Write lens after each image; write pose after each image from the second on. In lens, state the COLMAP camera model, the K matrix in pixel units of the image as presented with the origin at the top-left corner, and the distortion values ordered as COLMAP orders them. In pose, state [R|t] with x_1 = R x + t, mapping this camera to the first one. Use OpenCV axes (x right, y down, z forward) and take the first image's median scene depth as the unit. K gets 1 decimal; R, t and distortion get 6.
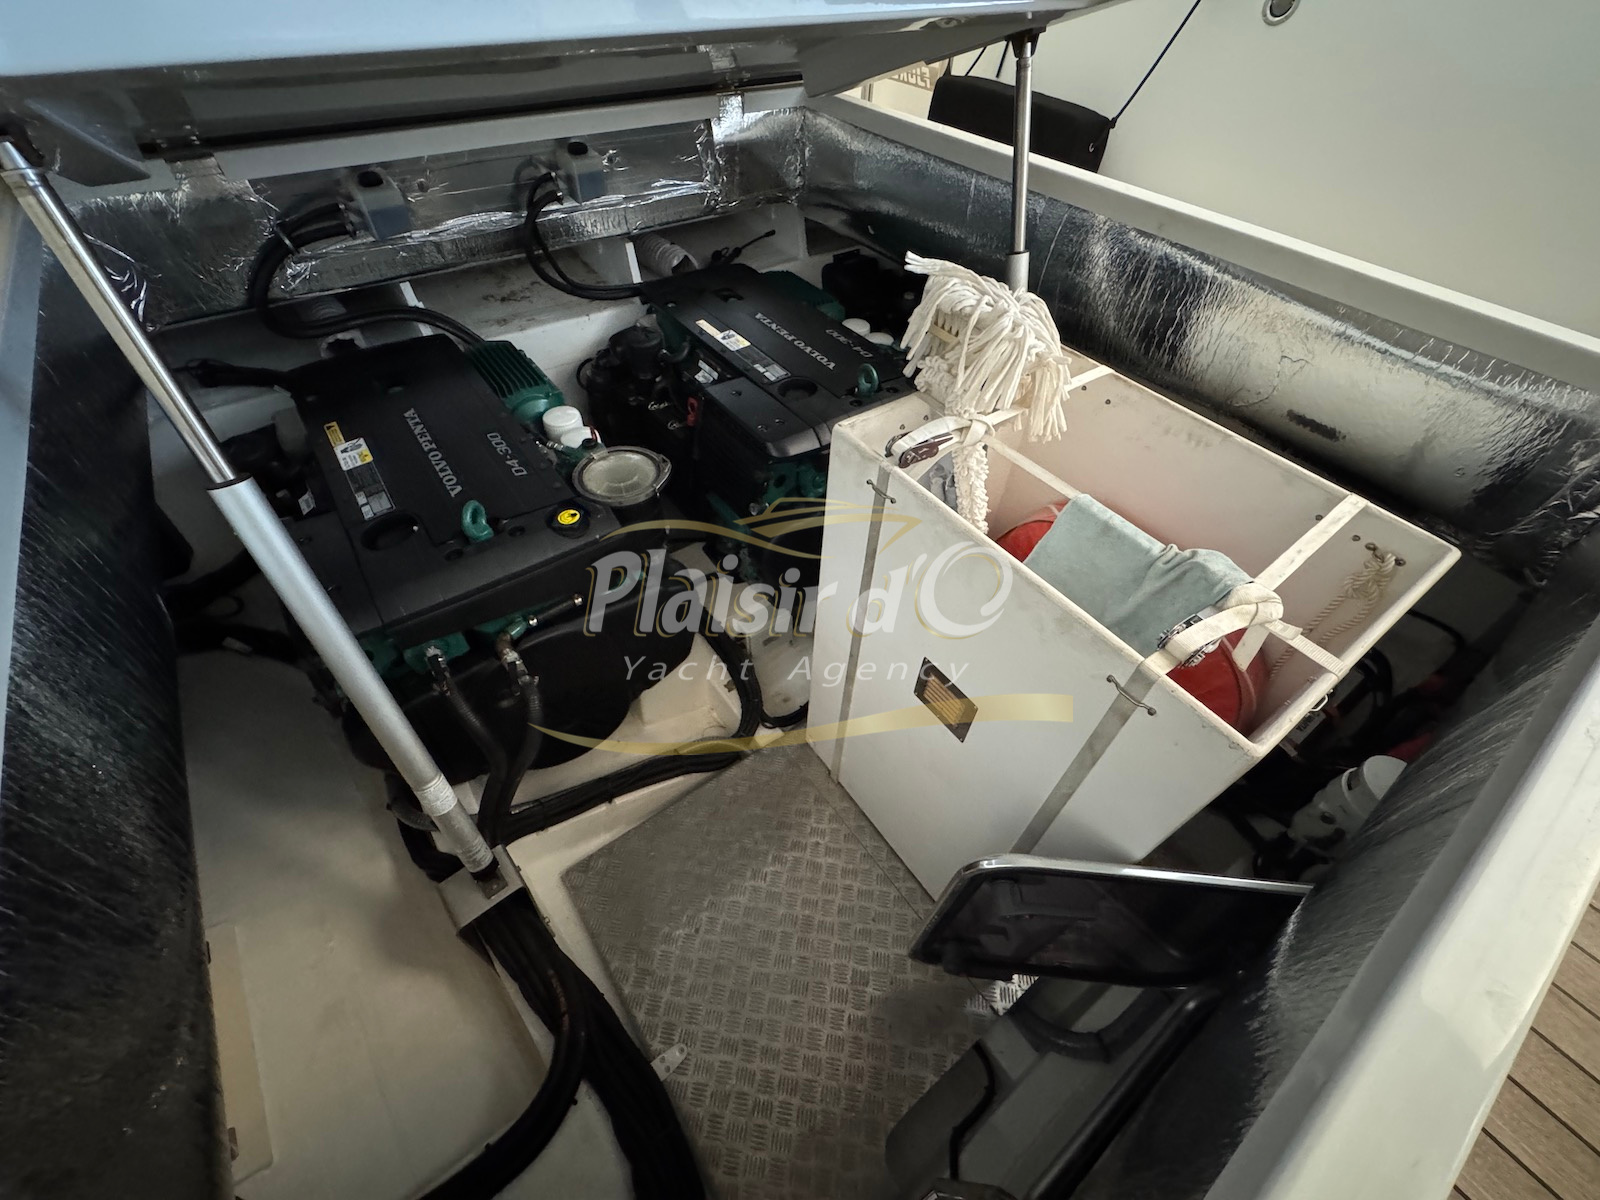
lens RADIAL K [[640.8, 0, 806.1], [0, 640.8, 600.9], [0, 0, 1]] dist [-0.012593, 0.000930]
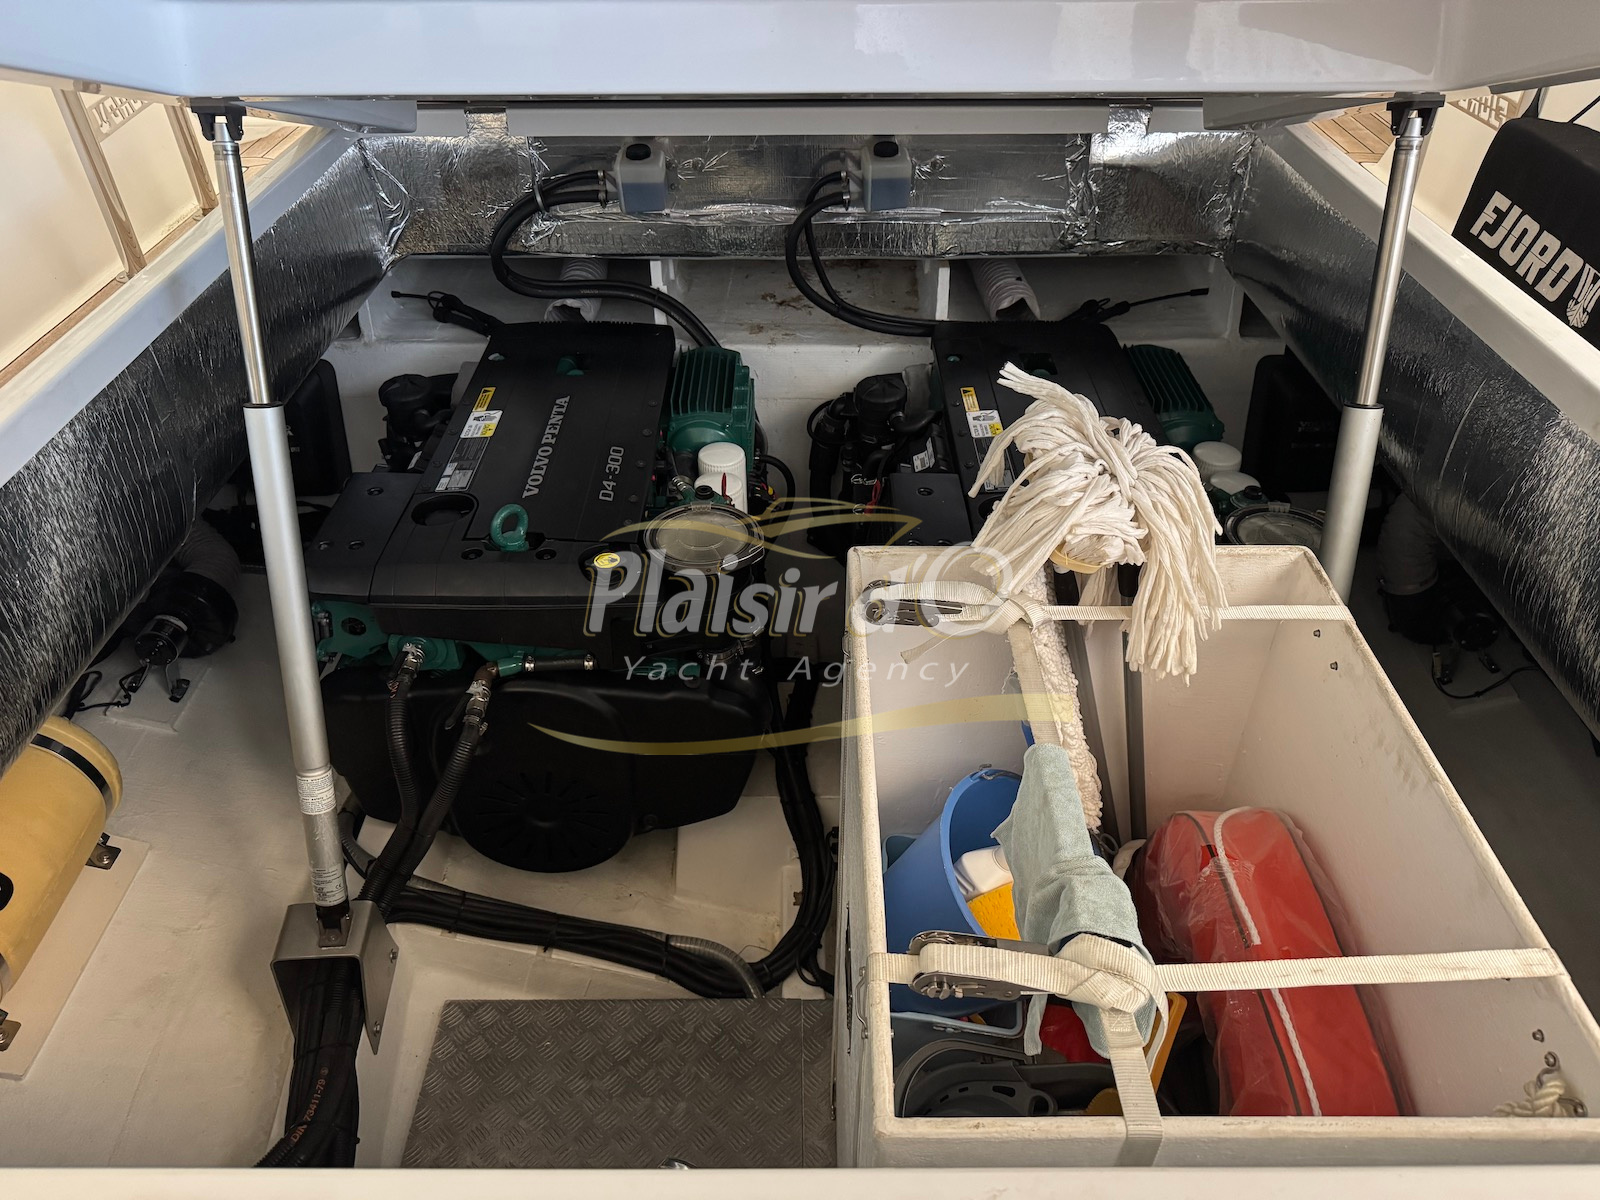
lens RADIAL K [[1139.7, 0, 797.2], [0, 1139.7, 607.5], [0, 0, 1]] dist [0.030841, -0.043610]
pose [[0.802978, 0.331737, -0.495153, 0.424725], [-0.422170, 0.903012, -0.079633, -0.049840], [0.420711, 0.272982, 0.865149, -0.098670]]
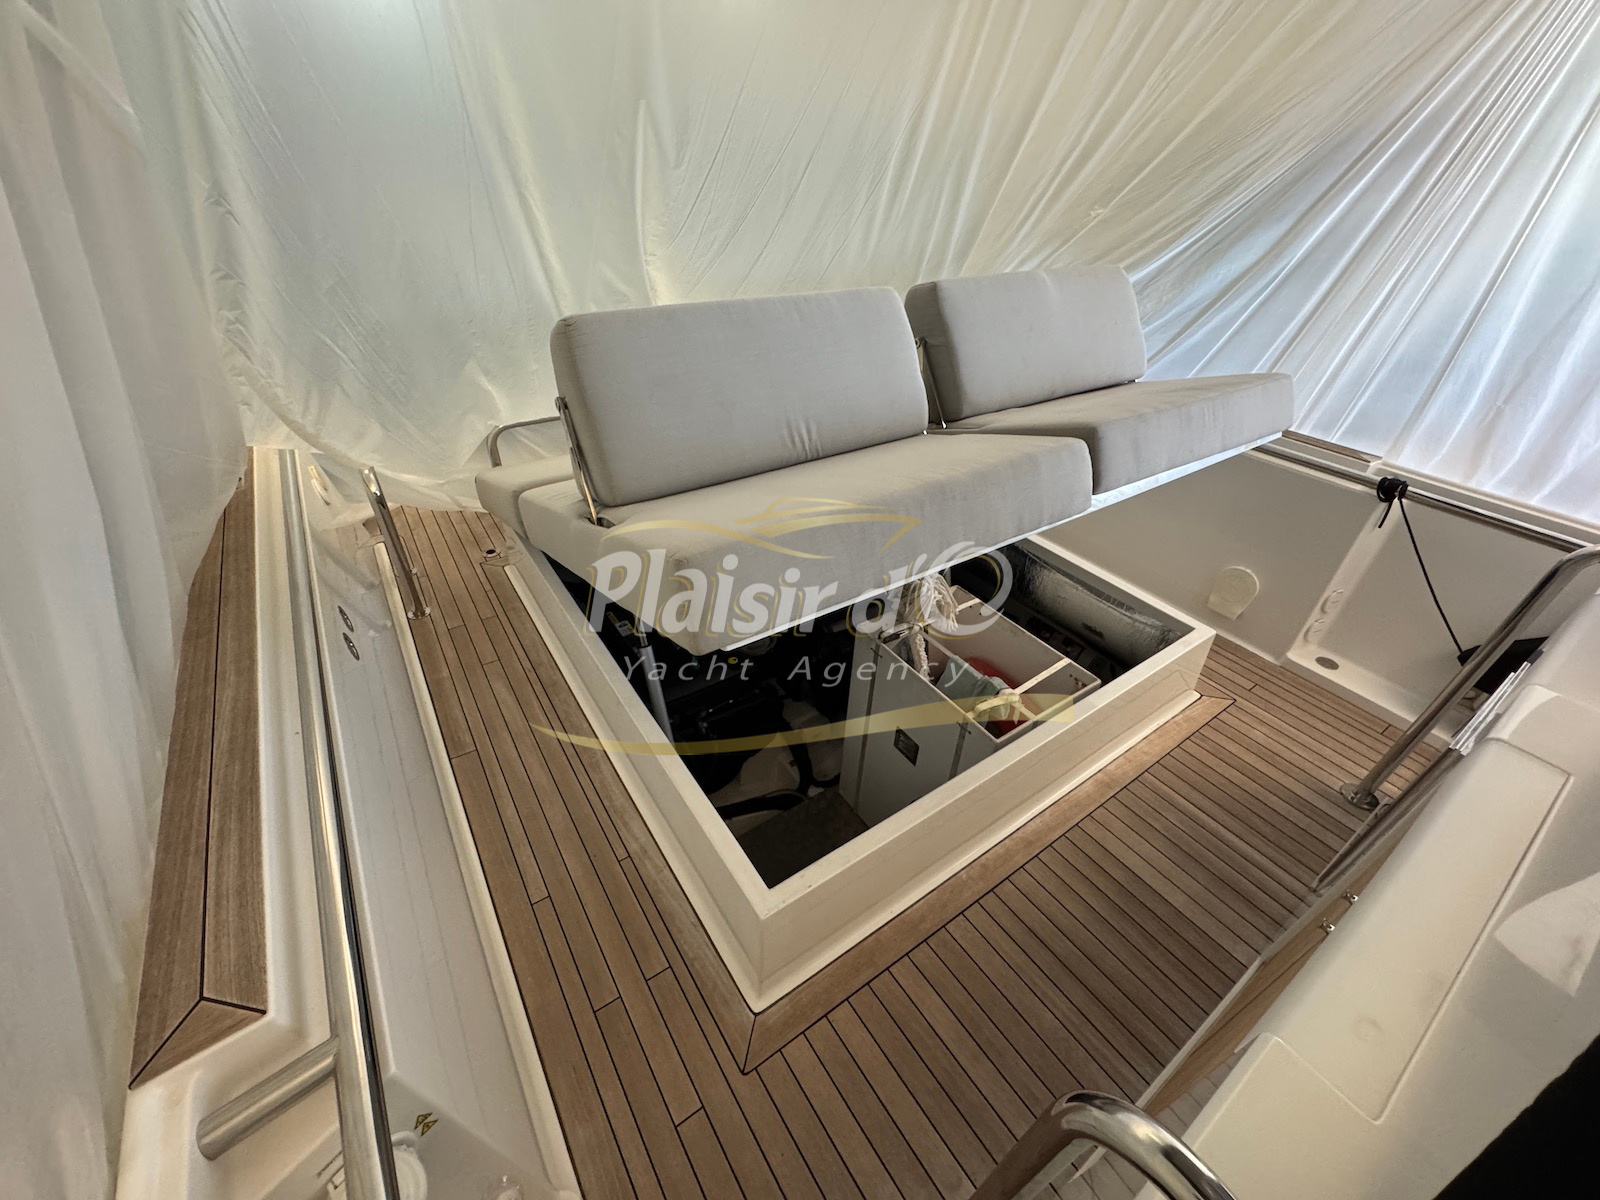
lens RADIAL K [[640.8, 0, 800.8], [0, 640.8, 600.9], [0, 0, 1]] dist [-0.012593, 0.000930]
pose [[0.999105, 0.016527, -0.038928, -0.047352], [-0.025093, 0.972606, -0.231103, 0.127161], [0.034043, 0.231873, 0.972150, -0.873904]]
